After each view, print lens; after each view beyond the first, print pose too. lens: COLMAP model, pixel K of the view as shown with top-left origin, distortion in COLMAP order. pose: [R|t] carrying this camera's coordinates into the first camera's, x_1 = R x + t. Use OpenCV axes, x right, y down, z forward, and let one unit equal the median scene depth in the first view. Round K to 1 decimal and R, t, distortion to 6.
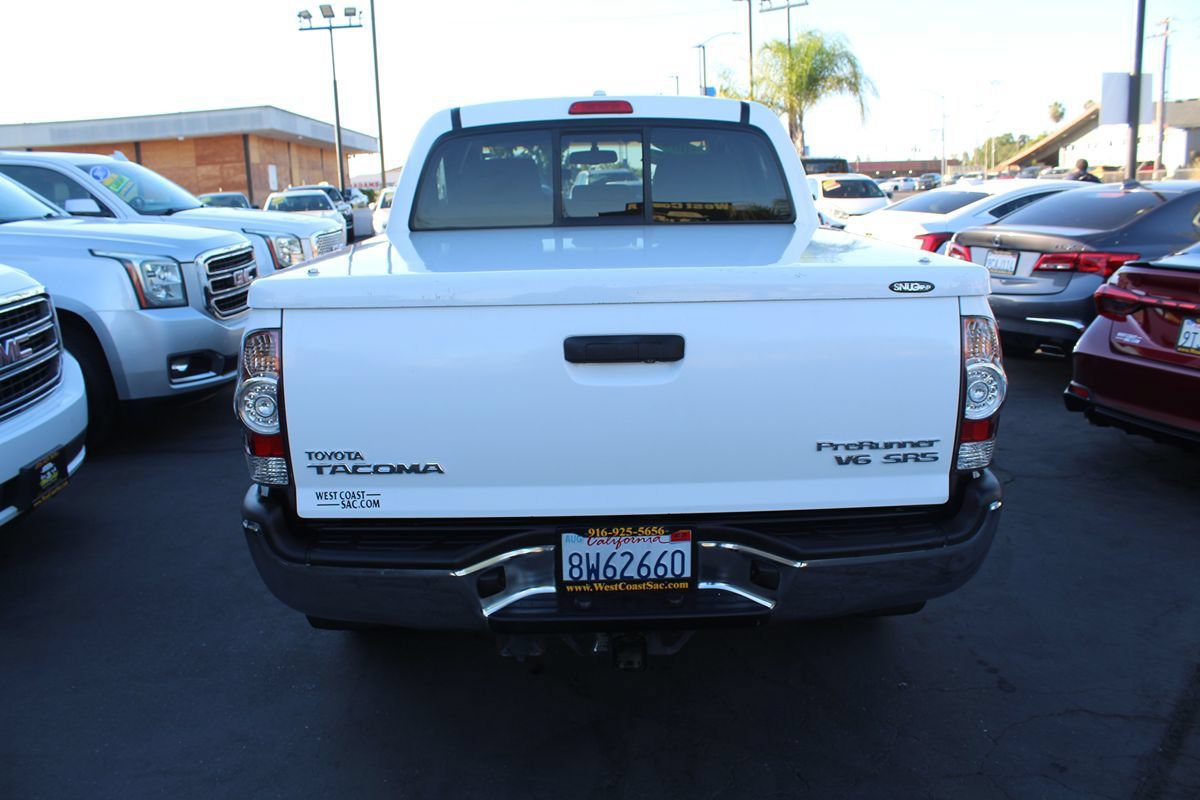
lens RADIAL K [[981.7, 0, 602.2], [0, 981.7, 404.4], [0, 0, 1]] dist [-0.170173, 0.138949]
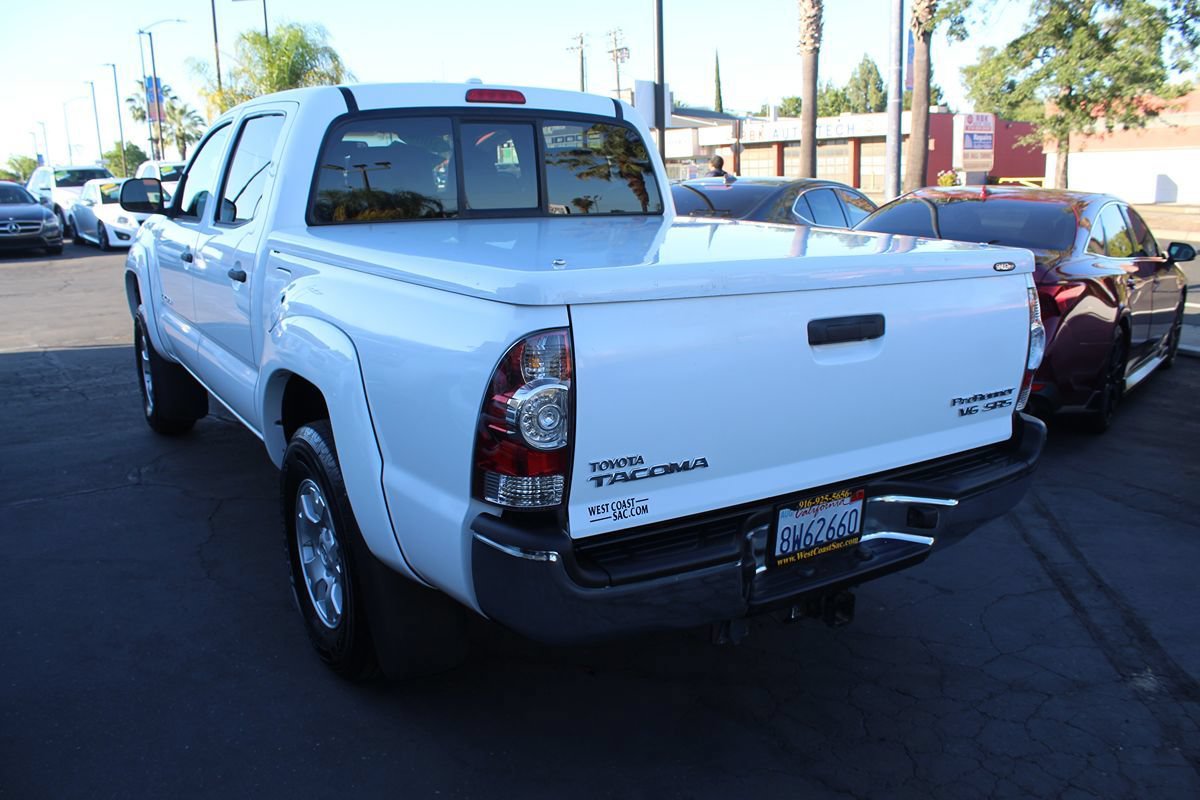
lens RADIAL K [[981.7, 0, 602.2], [0, 981.7, 404.4], [0, 0, 1]] dist [-0.170173, 0.138949]
pose [[0.850205, -0.098506, 0.517154, -0.724067], [0.096970, 0.994833, 0.030074, -0.030100], [-0.517444, 0.024579, 0.855364, 0.204425]]
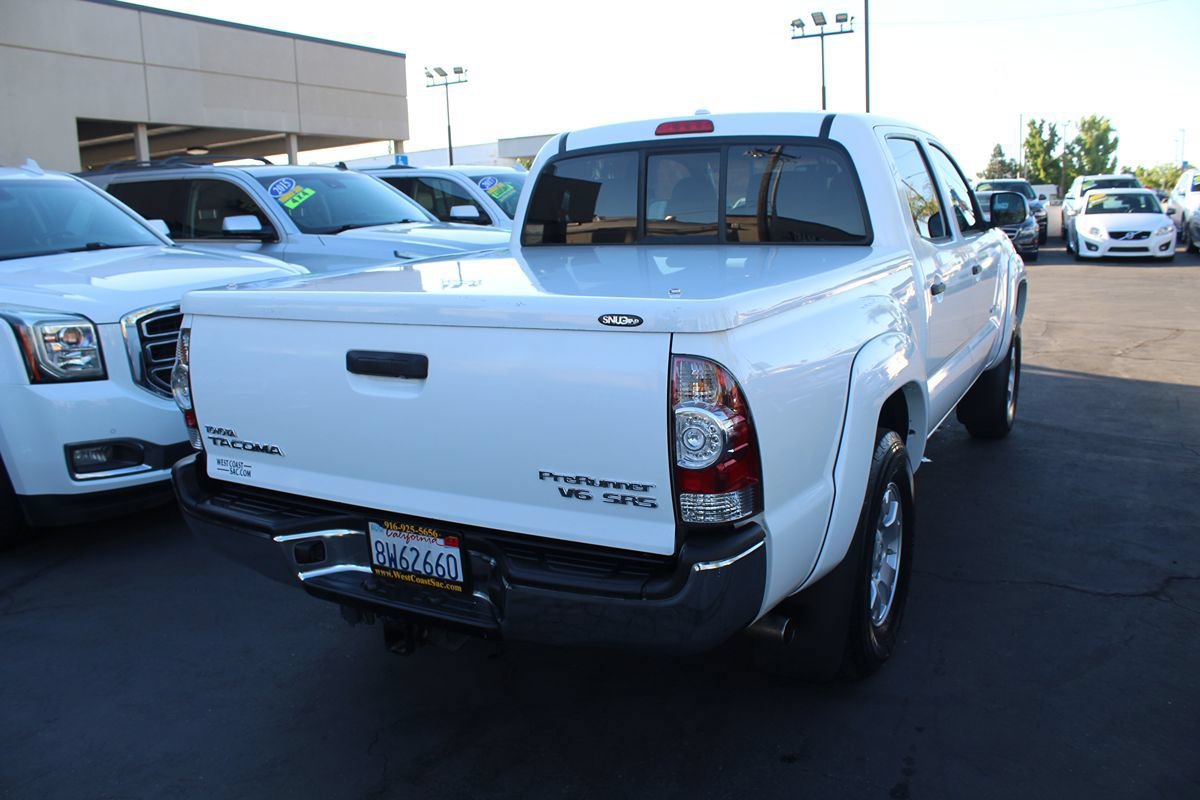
lens RADIAL K [[981.7, 0, 602.2], [0, 981.7, 404.4], [0, 0, 1]] dist [-0.170173, 0.138949]
pose [[0.865054, 0.093956, -0.492802, 0.736437], [-0.095554, 0.995181, 0.022006, -0.055087], [0.492495, 0.028053, 0.869863, 0.144099]]
